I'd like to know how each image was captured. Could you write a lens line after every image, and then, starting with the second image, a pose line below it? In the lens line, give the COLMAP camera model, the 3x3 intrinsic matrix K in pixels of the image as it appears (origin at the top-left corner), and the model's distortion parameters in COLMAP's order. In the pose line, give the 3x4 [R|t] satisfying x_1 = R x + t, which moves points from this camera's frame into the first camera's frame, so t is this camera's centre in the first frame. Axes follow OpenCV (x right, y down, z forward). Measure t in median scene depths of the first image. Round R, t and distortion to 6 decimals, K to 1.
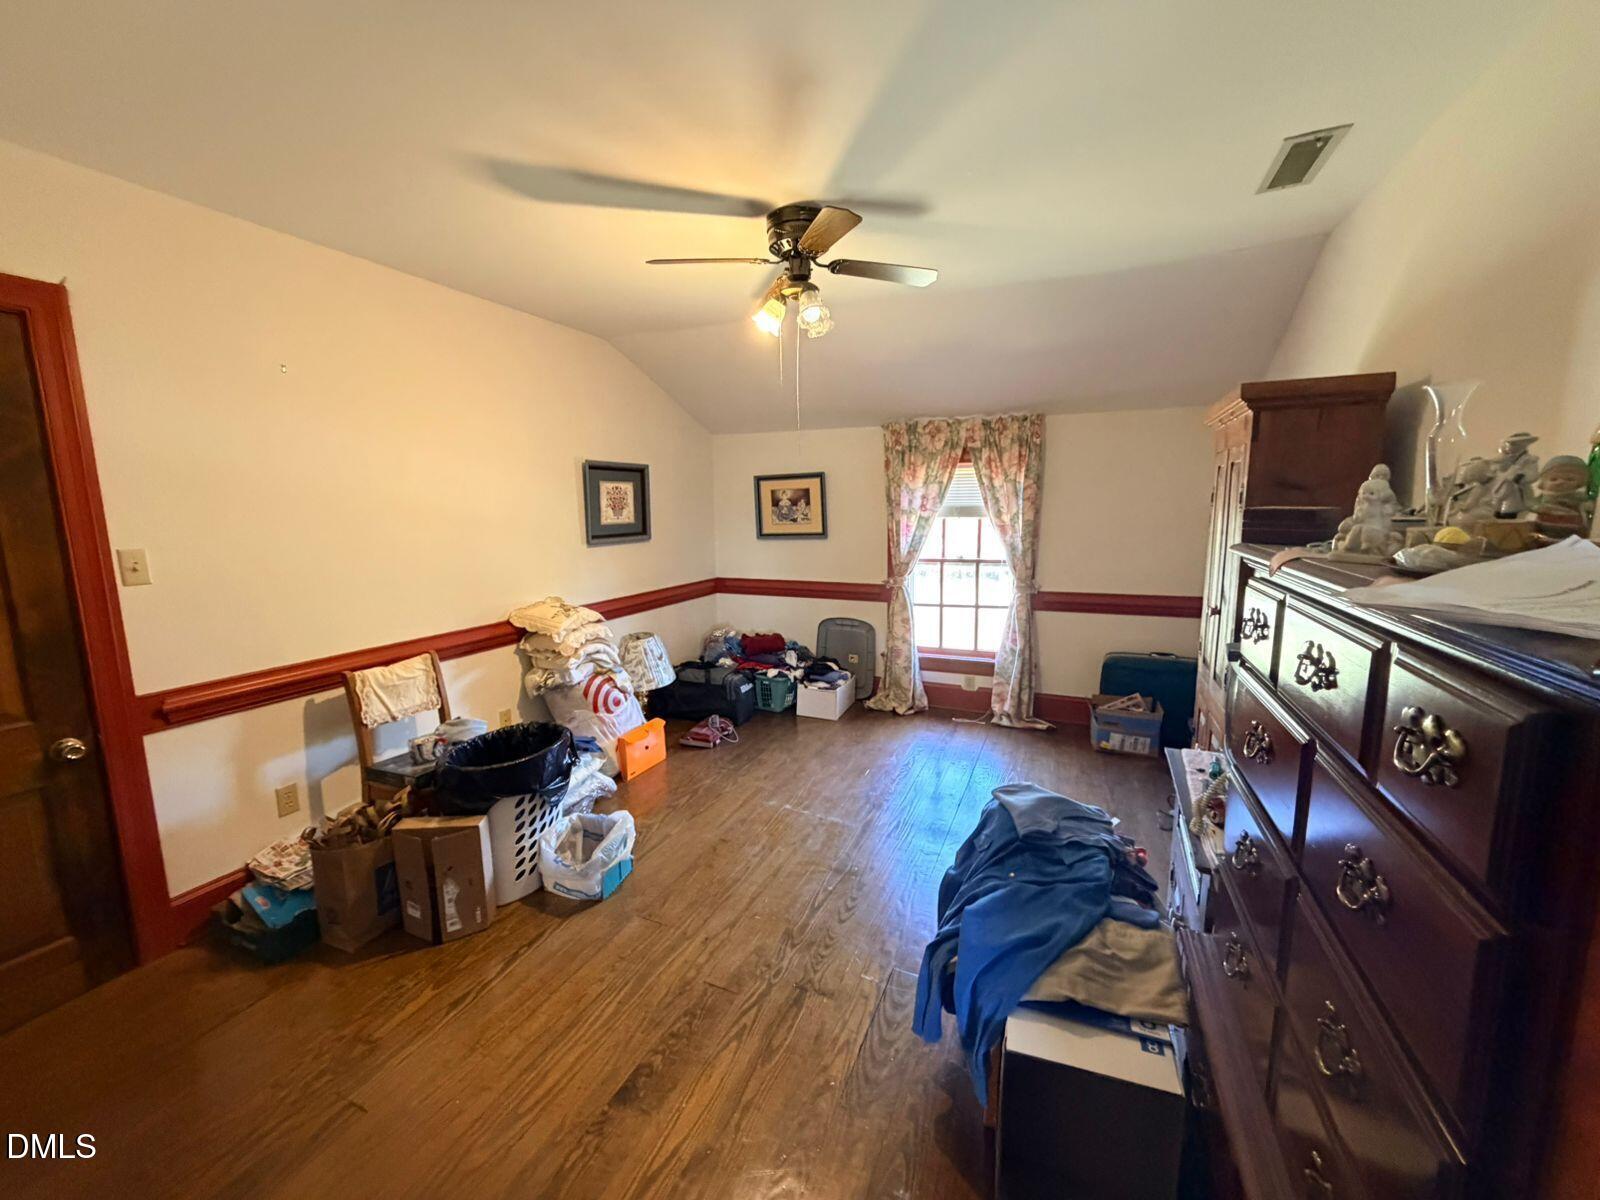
lens RADIAL K [[640.9, 0, 799.3], [0, 640.9, 599.5], [0, 0, 1]] dist [-0.004108, 0.000791]
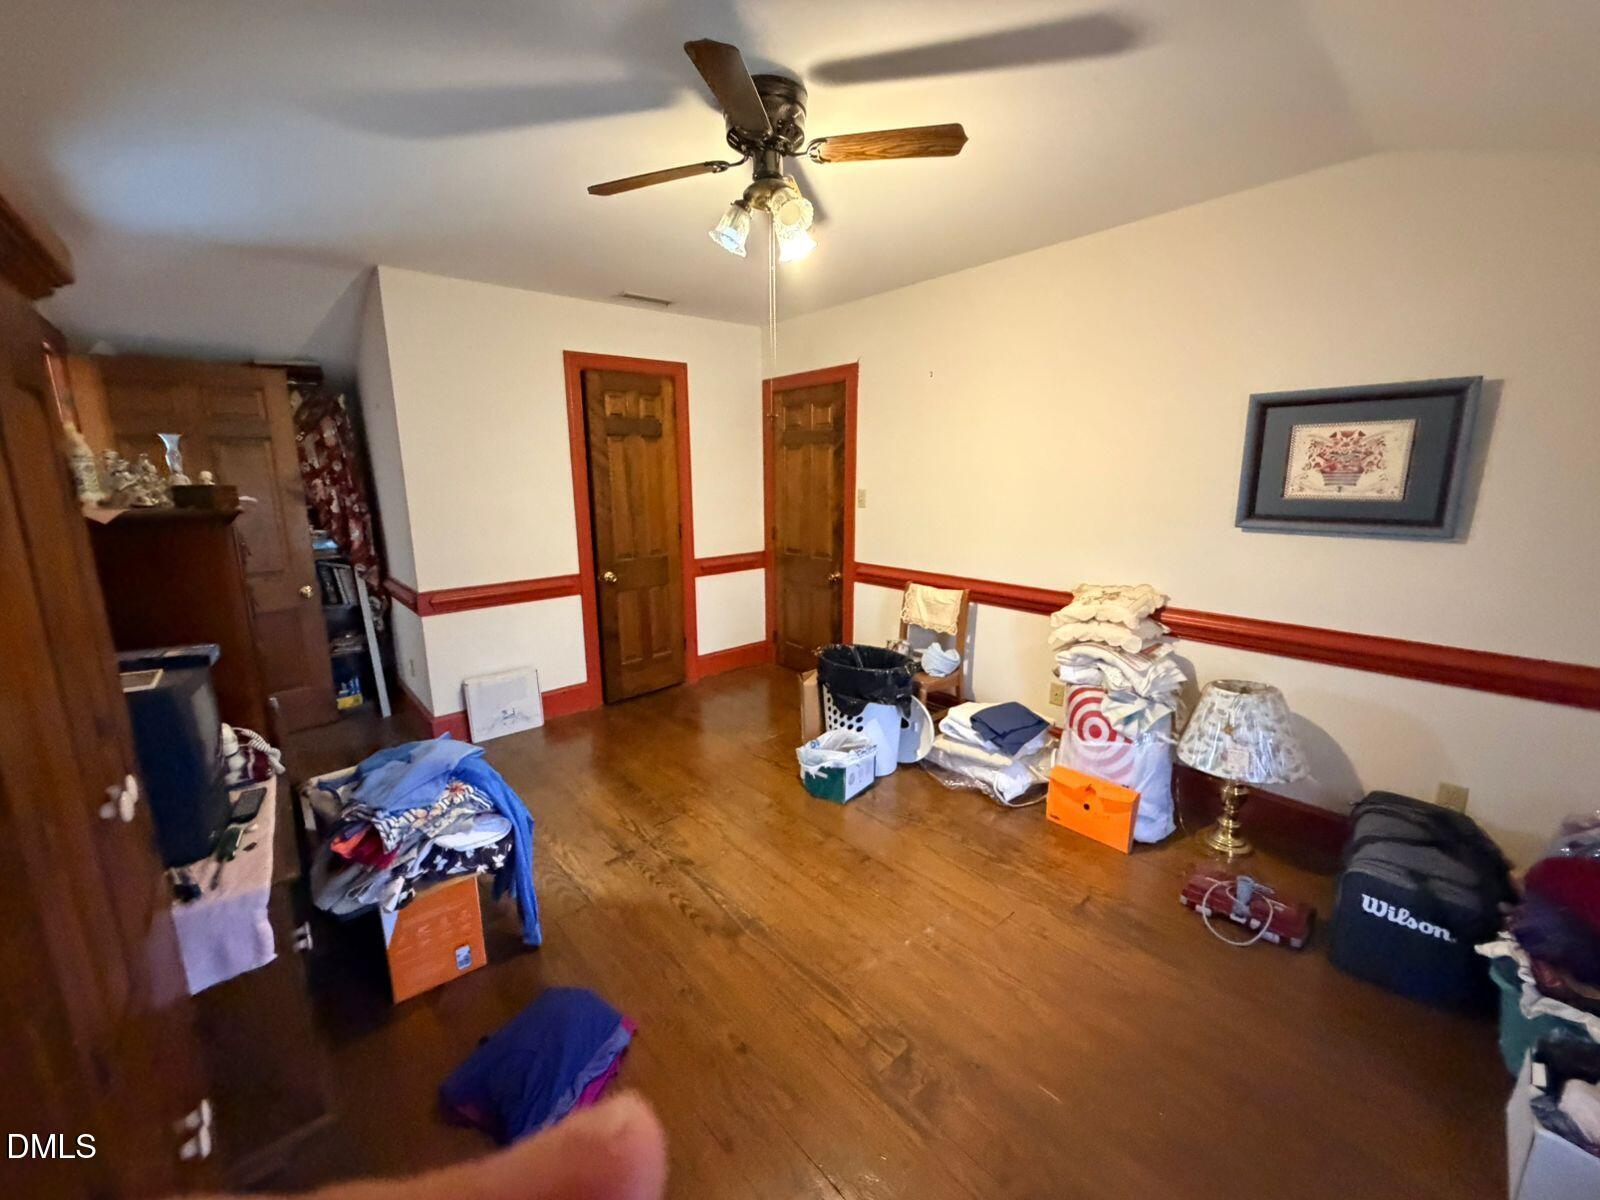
lens RADIAL K [[640.9, 0, 797.9], [0, 640.9, 599.9], [0, 0, 1]] dist [-0.004108, 0.000791]
pose [[-0.427909, 0.196487, -0.882206, 0.512353], [-0.115467, 0.956201, 0.268974, -0.154499], [0.896416, 0.216962, -0.386479, 0.967842]]
